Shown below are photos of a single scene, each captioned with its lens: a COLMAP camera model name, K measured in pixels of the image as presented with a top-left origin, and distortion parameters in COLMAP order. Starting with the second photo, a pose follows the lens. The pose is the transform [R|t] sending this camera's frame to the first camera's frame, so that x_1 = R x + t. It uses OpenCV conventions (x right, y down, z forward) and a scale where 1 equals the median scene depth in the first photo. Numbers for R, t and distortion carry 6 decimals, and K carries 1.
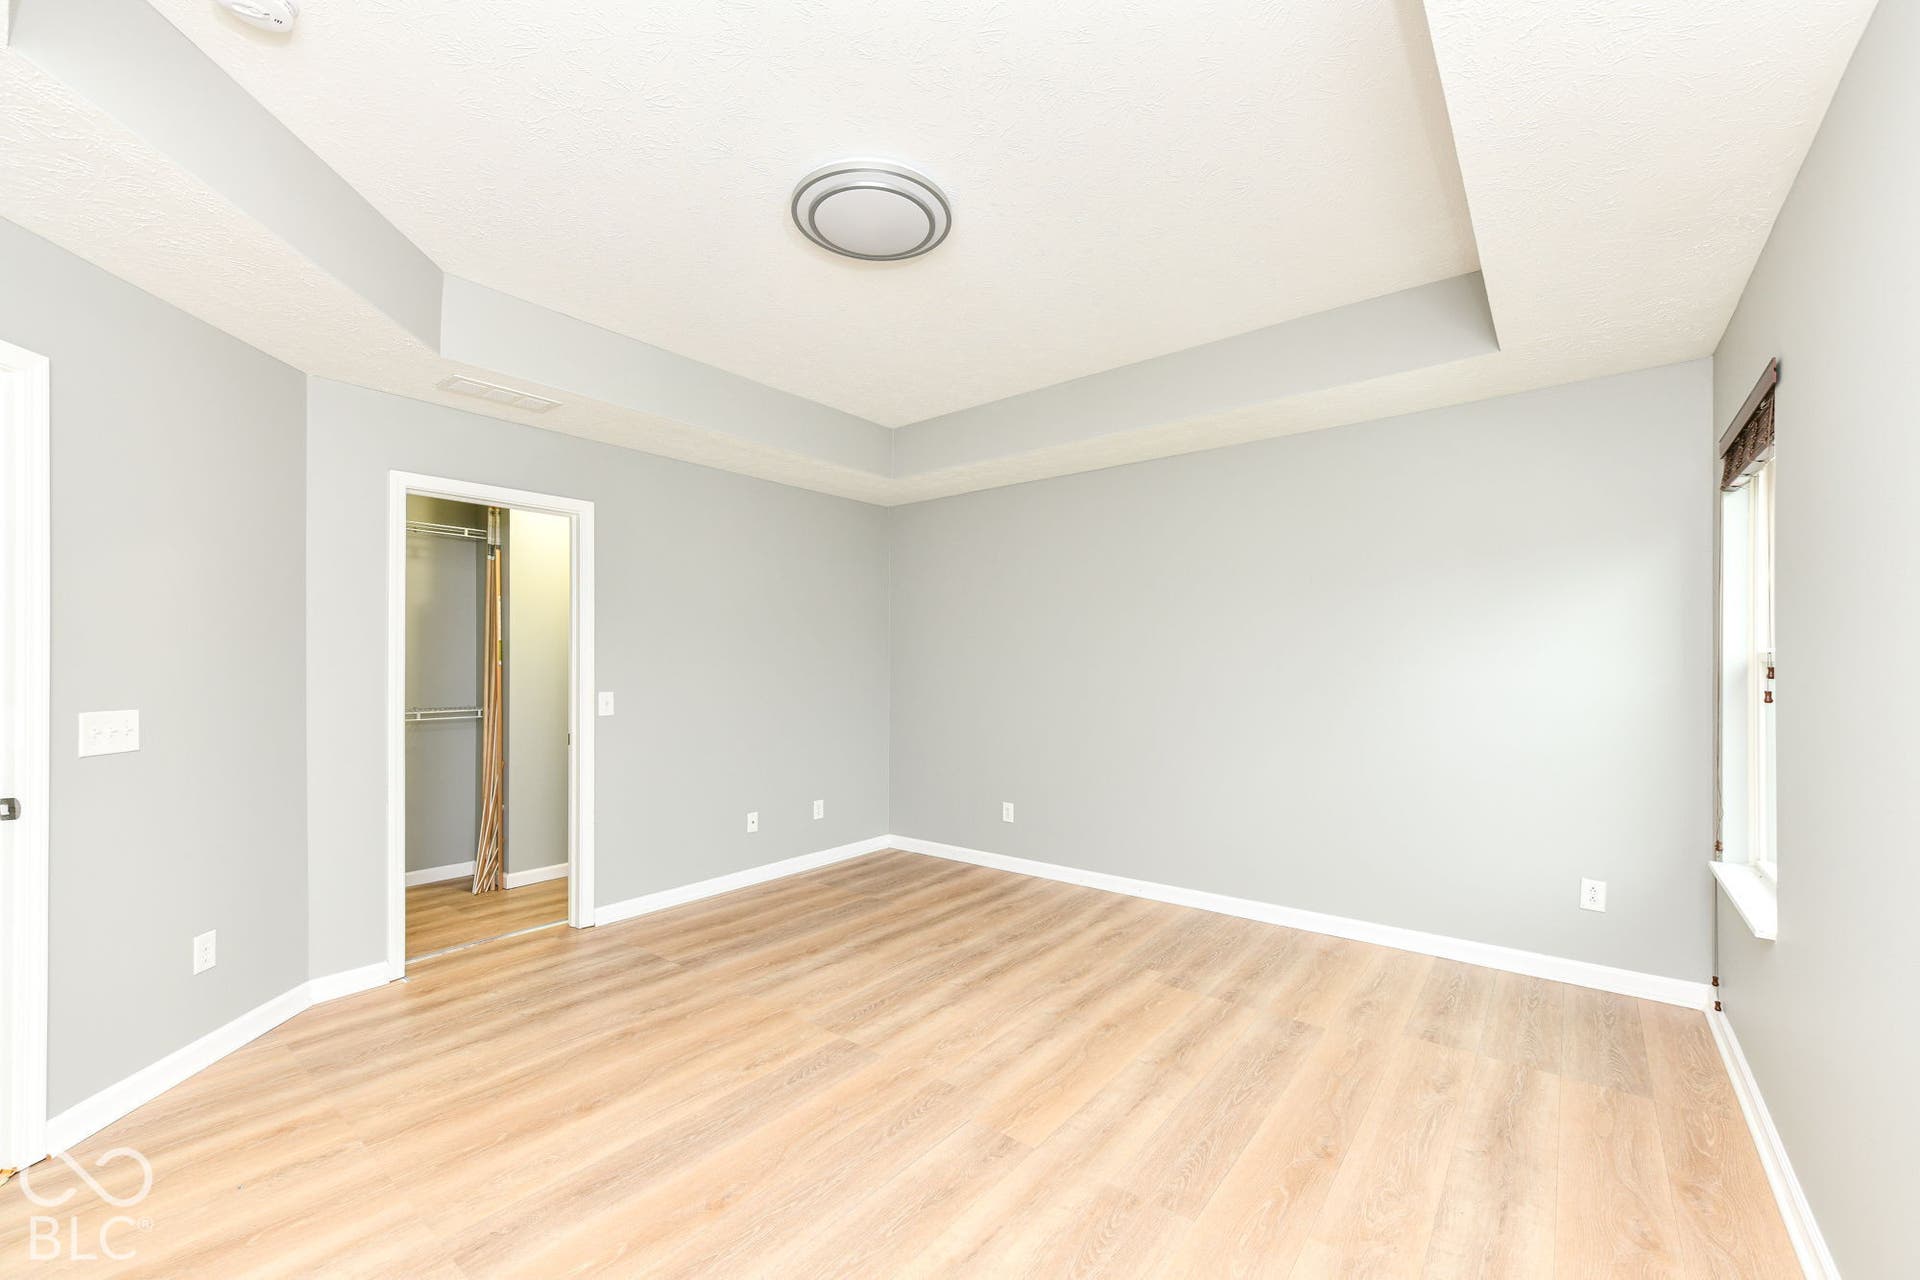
lens RADIAL K [[760.2, 0, 933.9], [0, 760.2, 665.3], [0, 0, 1]] dist [-0.000233, -0.000090]
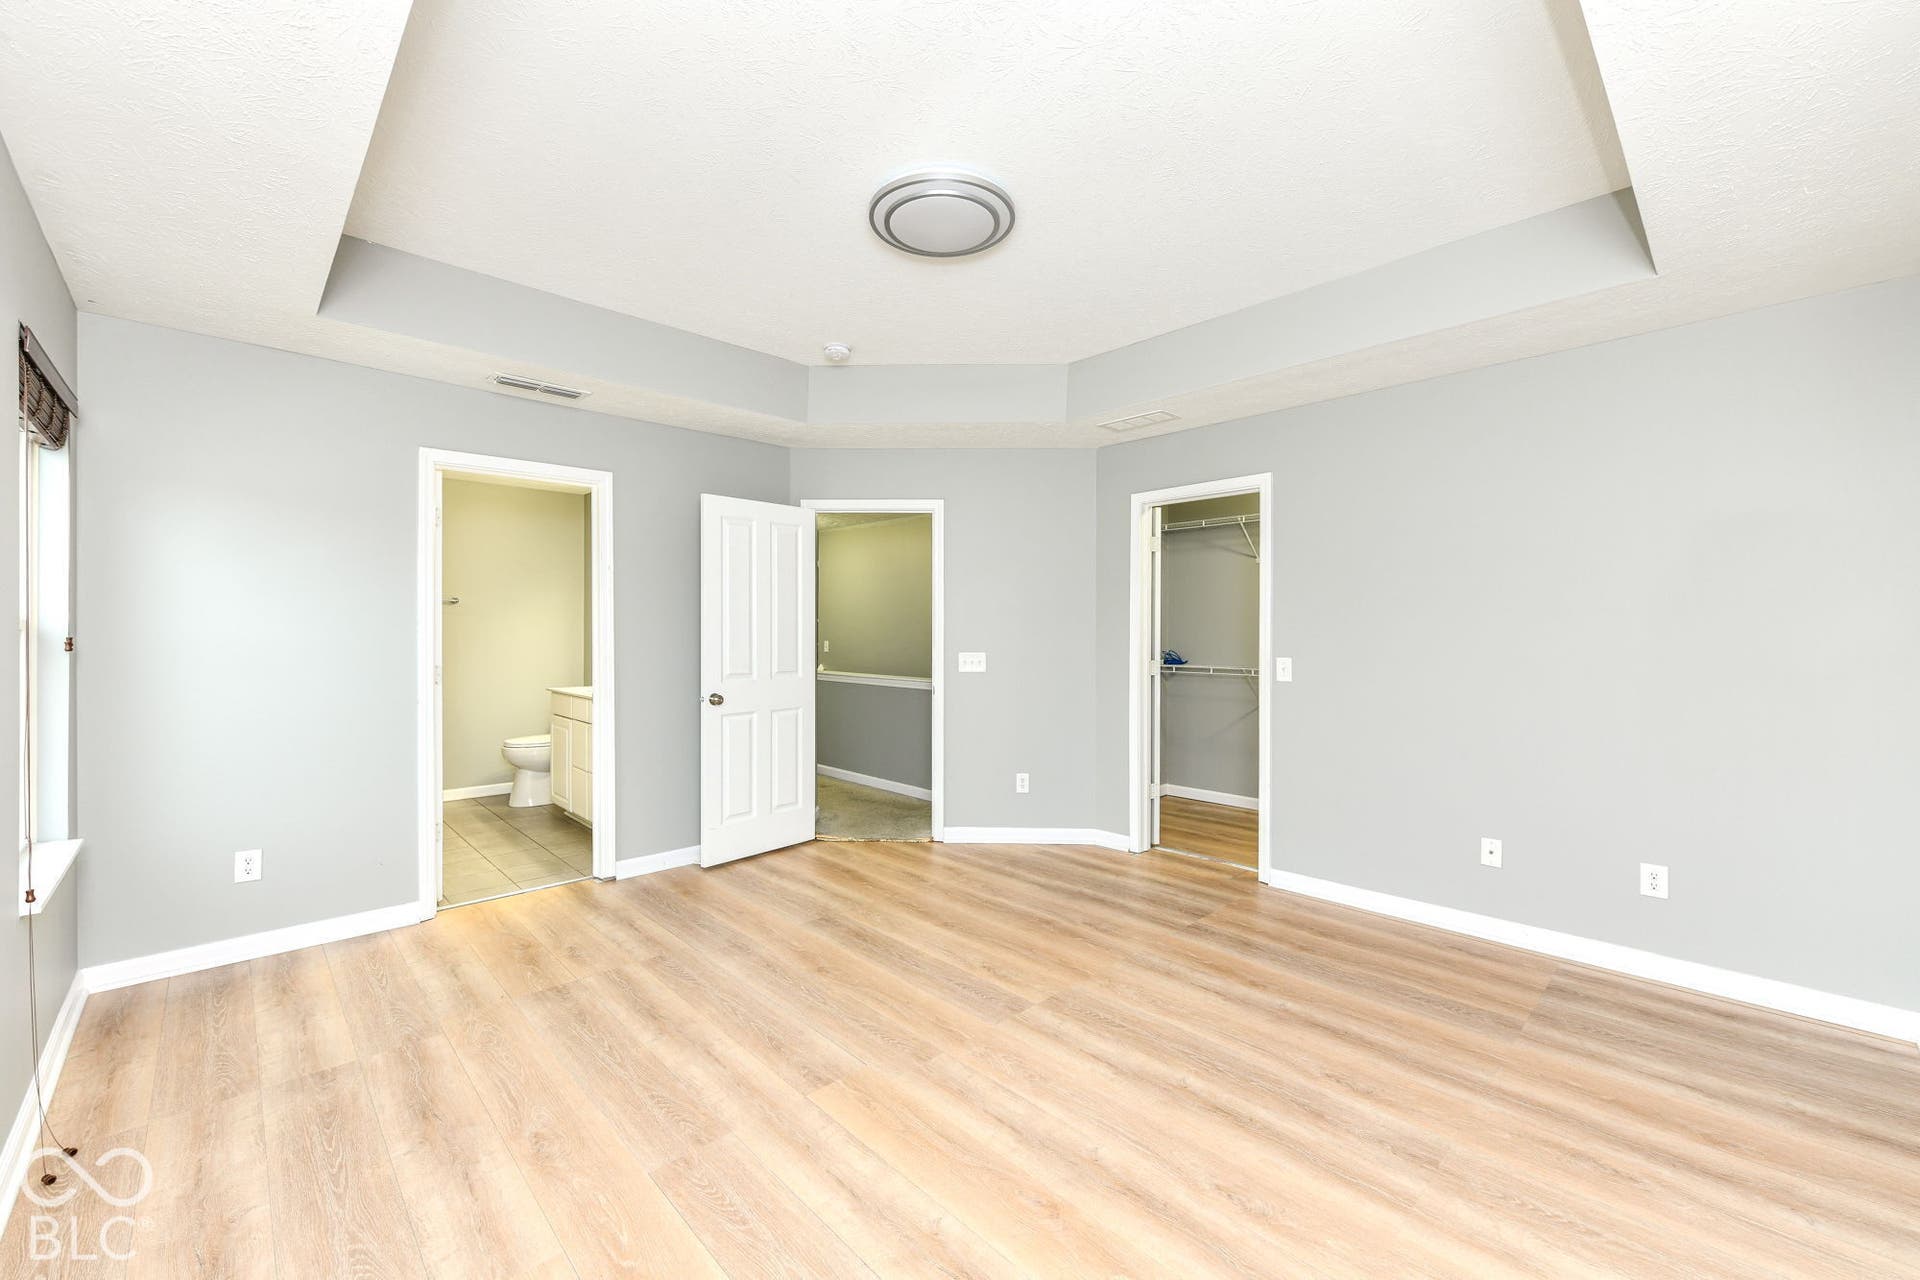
lens RADIAL K [[779.2, 0, 1008.3], [0, 779.2, 645.4], [0, 0, 1]] dist [-0.001488, -0.000268]
pose [[-0.085805, 0.020757, -0.996096, 0.718227], [0.001385, 0.999784, 0.020715, -0.003561], [0.996311, 0.000397, -0.085815, 0.846109]]
